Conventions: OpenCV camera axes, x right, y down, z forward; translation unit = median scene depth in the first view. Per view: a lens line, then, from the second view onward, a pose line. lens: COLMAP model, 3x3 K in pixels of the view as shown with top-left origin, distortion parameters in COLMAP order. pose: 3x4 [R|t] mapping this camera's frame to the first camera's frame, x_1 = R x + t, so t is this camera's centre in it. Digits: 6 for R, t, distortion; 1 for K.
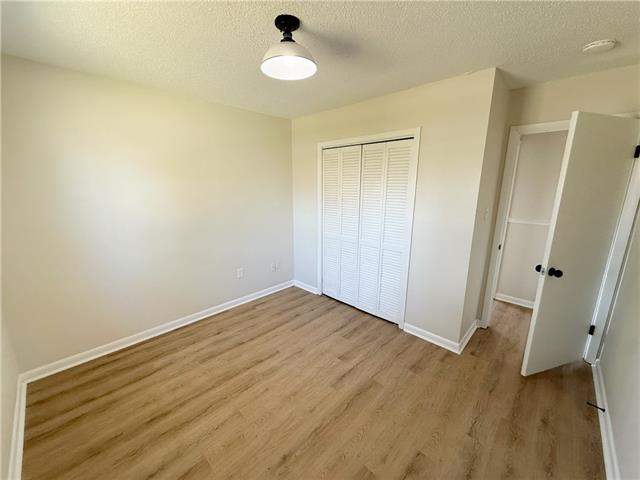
lens RADIAL K [[256.0, 0, 320.3], [0, 256.0, 239.8], [0, 0, 1]] dist [-0.000278, -0.000113]
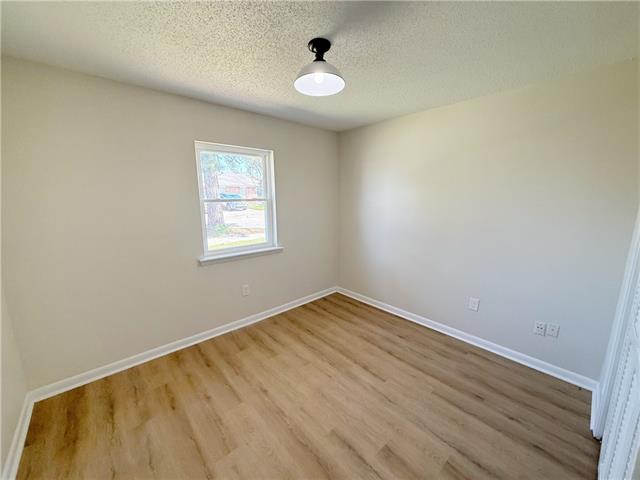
lens RADIAL K [[256.0, 0, 320.7], [0, 256.0, 239.8], [0, 0, 1]] dist [-0.000278, -0.000113]
pose [[-0.079290, 0.170878, -0.982097, 0.656121], [-0.214367, 0.959226, 0.184206, -0.148849], [0.973530, 0.225135, -0.039427, 0.733025]]
